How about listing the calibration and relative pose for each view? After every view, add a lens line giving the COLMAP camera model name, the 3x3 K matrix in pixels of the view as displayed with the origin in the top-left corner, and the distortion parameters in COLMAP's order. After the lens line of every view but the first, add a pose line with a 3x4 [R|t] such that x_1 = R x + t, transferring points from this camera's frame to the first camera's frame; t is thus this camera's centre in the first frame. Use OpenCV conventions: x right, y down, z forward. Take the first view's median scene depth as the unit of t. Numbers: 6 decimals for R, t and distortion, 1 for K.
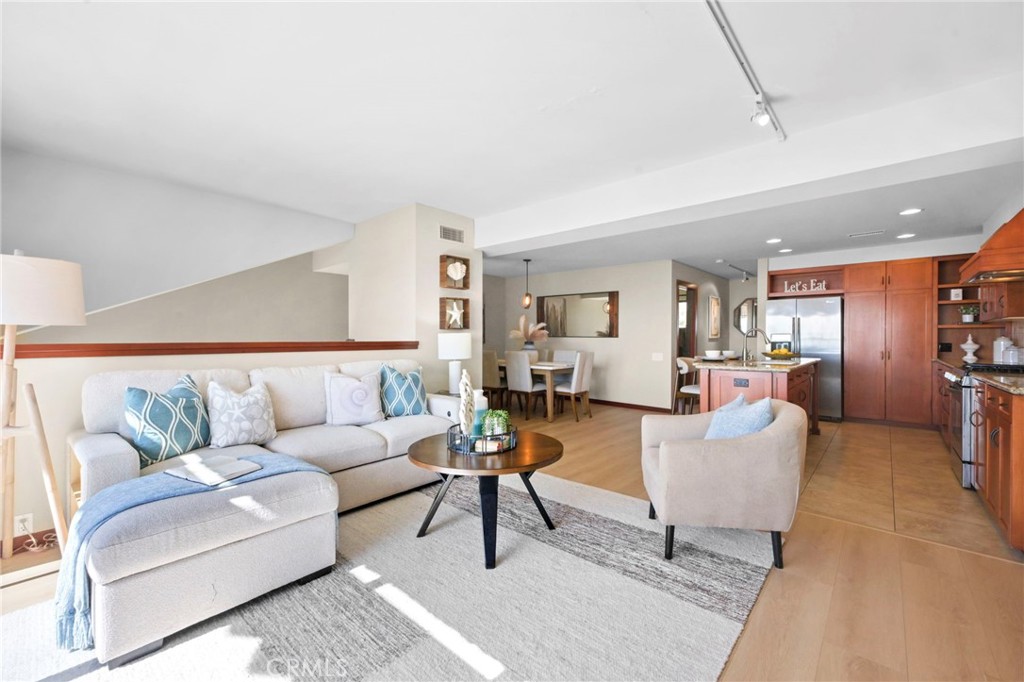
lens RADIAL K [[418.1, 0, 512.8], [0, 418.1, 339.0], [0, 0, 1]] dist [-0.001229, -0.000173]
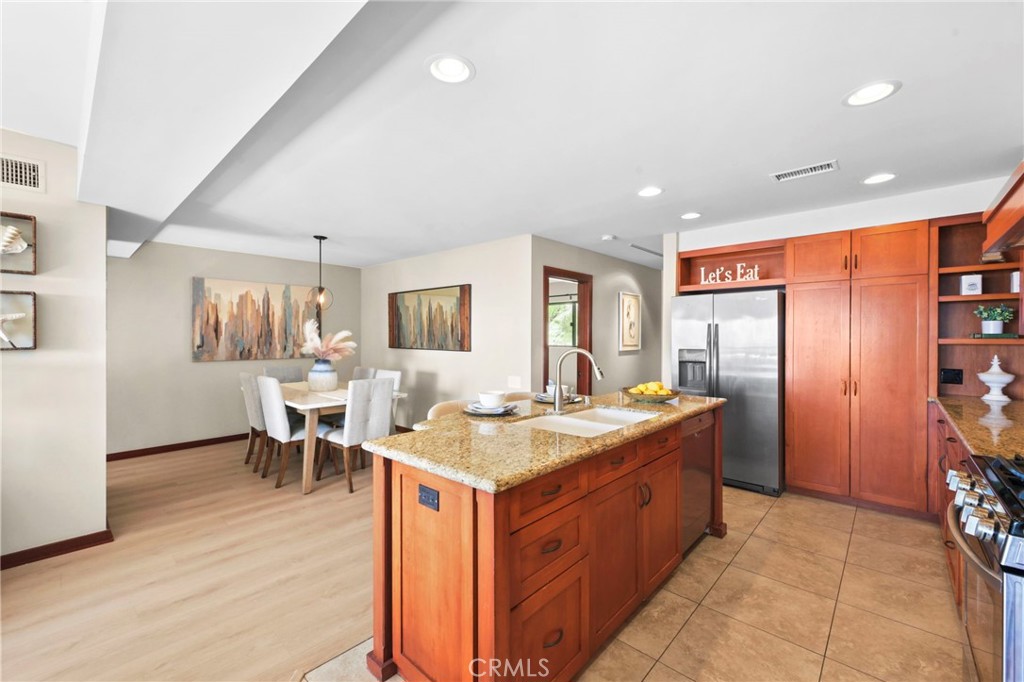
lens RADIAL K [[418.1, 0, 511.0], [0, 418.1, 339.1], [0, 0, 1]] dist [-0.001229, -0.000173]
pose [[0.999970, 0.000502, -0.007720, 0.402116], [-0.000504, 1.000000, -0.000196, -0.029588], [0.007720, 0.000200, 0.999970, 0.389716]]
